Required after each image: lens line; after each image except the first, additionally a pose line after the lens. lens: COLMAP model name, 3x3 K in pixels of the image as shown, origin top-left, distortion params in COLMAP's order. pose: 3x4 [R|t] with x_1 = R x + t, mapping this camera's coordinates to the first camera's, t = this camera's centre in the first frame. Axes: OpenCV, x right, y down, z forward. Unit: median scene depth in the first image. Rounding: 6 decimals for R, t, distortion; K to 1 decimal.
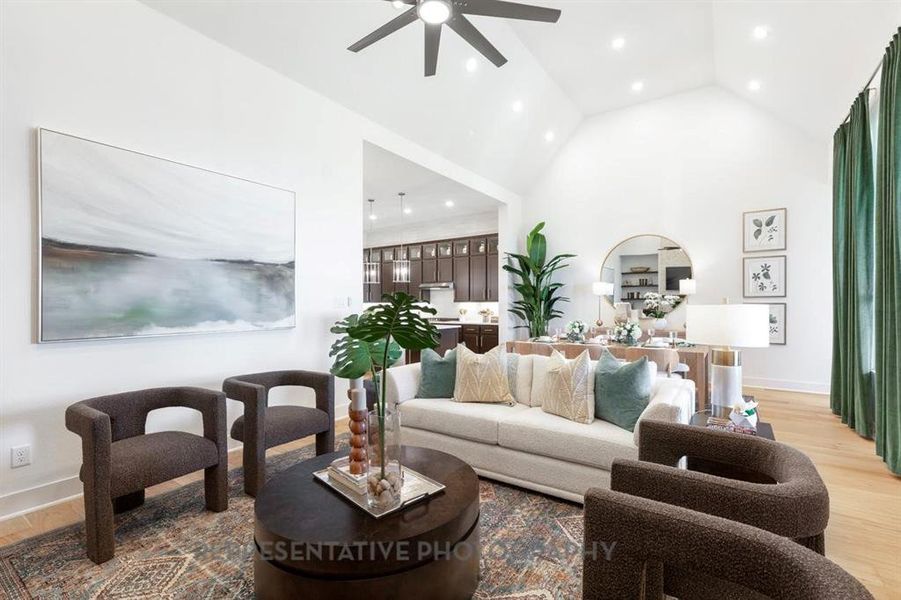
lens RADIAL K [[406.2, 0, 451.2], [0, 406.2, 300.7], [0, 0, 1]] dist [0.009923, -0.001315]
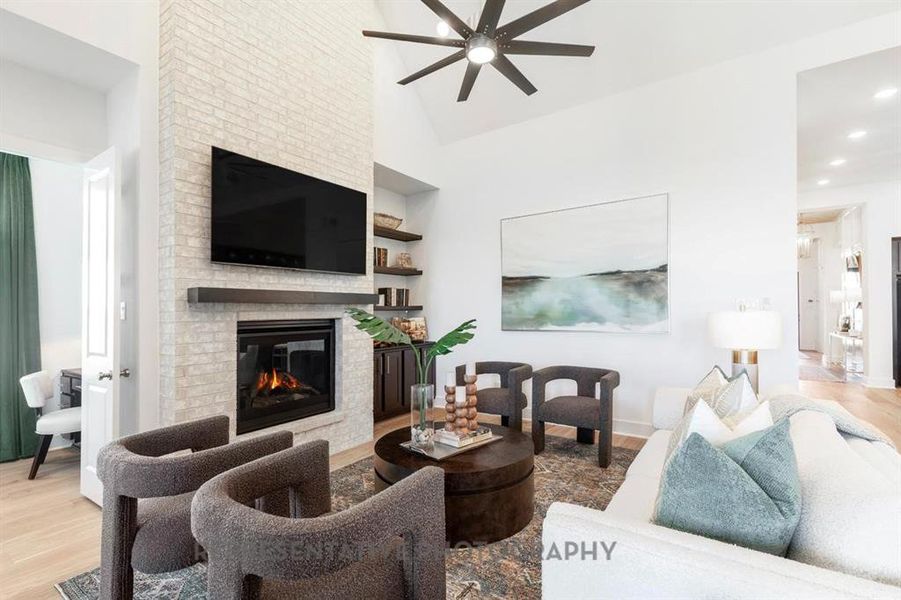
lens RADIAL K [[406.2, 0, 459.8], [0, 406.2, 315.3], [0, 0, 1]] dist [0.009923, -0.001315]
pose [[0.020991, 0.010231, -0.999727, 0.320158], [0.021152, 0.999719, 0.010675, 0.002175], [0.999556, -0.021370, 0.020768, 0.263425]]
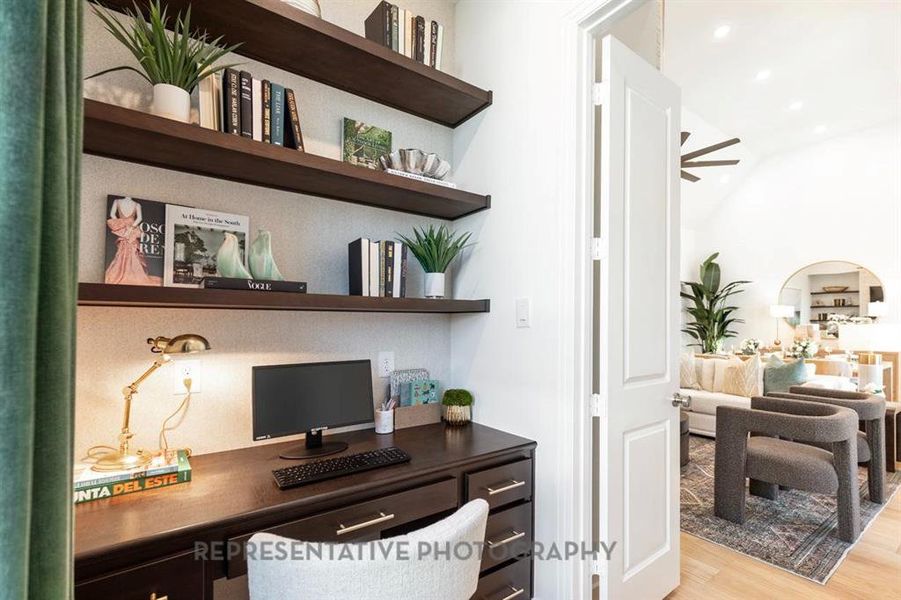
lens RADIAL K [[406.2, 0, 445.0], [0, 406.2, 326.7], [0, 0, 1]] dist [0.009923, -0.001315]
pose [[0.939457, 0.003623, -0.342646, -0.102516], [0.000245, 0.999937, 0.011244, -0.000528], [0.342665, -0.010647, 0.939397, -0.349936]]
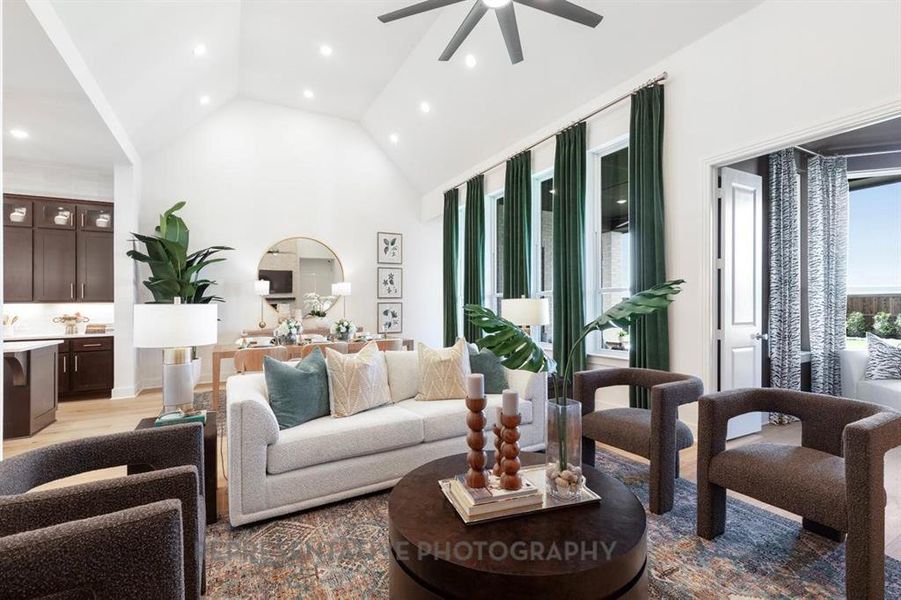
lens RADIAL K [[406.2, 0, 457.4], [0, 406.2, 303.1], [0, 0, 1]] dist [0.009923, -0.001315]
pose [[0.434004, -0.001396, 0.900910, -0.283963], [0.002904, 0.999996, 0.000151, 0.006723], [-0.900906, 0.002551, 0.434006, 0.189750]]
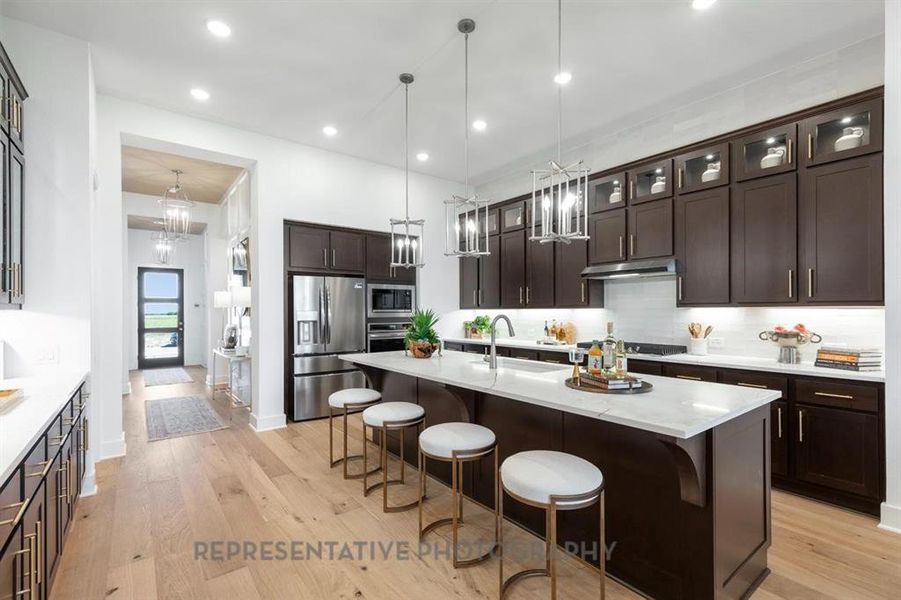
lens RADIAL K [[406.2, 0, 454.0], [0, 406.2, 306.4], [0, 0, 1]] dist [0.009923, -0.001315]
pose [[0.956667, -0.006359, -0.291114, -0.108887], [0.005776, 0.999979, -0.002862, 0.003582], [0.291126, 0.001056, 0.956684, 0.686967]]
